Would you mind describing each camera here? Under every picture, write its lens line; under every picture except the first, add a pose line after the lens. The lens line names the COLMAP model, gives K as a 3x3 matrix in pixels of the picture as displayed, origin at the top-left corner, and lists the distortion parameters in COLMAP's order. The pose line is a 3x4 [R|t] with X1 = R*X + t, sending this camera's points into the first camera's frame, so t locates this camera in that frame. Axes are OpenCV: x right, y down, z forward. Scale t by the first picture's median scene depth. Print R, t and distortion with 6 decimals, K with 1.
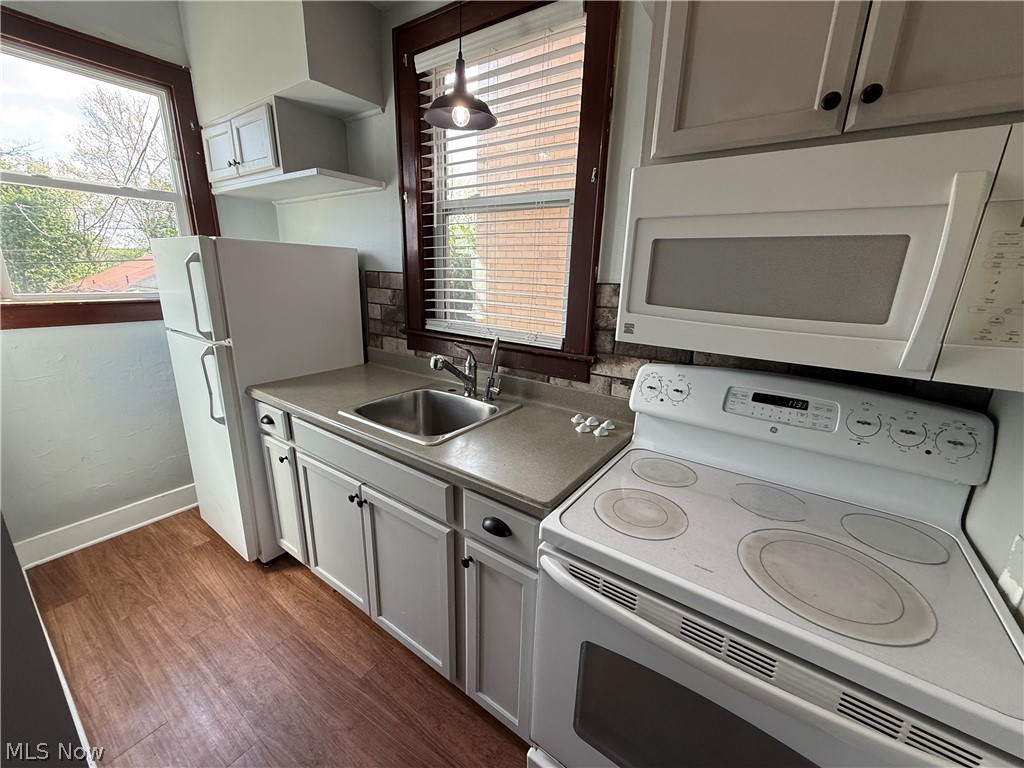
lens RADIAL K [[411.2, 0, 511.9], [0, 411.2, 385.1], [0, 0, 1]] dist [-0.001795, 0.000986]
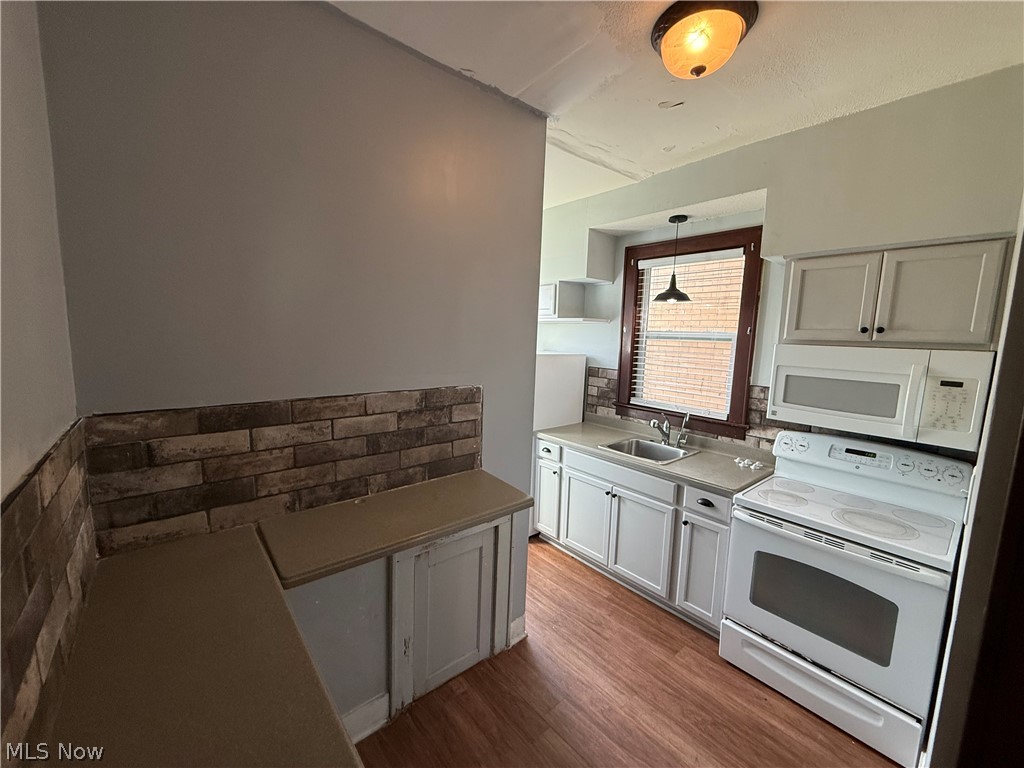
lens RADIAL K [[411.2, 0, 509.0], [0, 411.2, 383.3], [0, 0, 1]] dist [-0.001795, 0.000986]
pose [[0.966912, 0.032170, -0.253074, -0.383273], [-0.071529, 0.986412, -0.147899, 0.094023], [0.244878, 0.161107, 0.956075, -1.053437]]
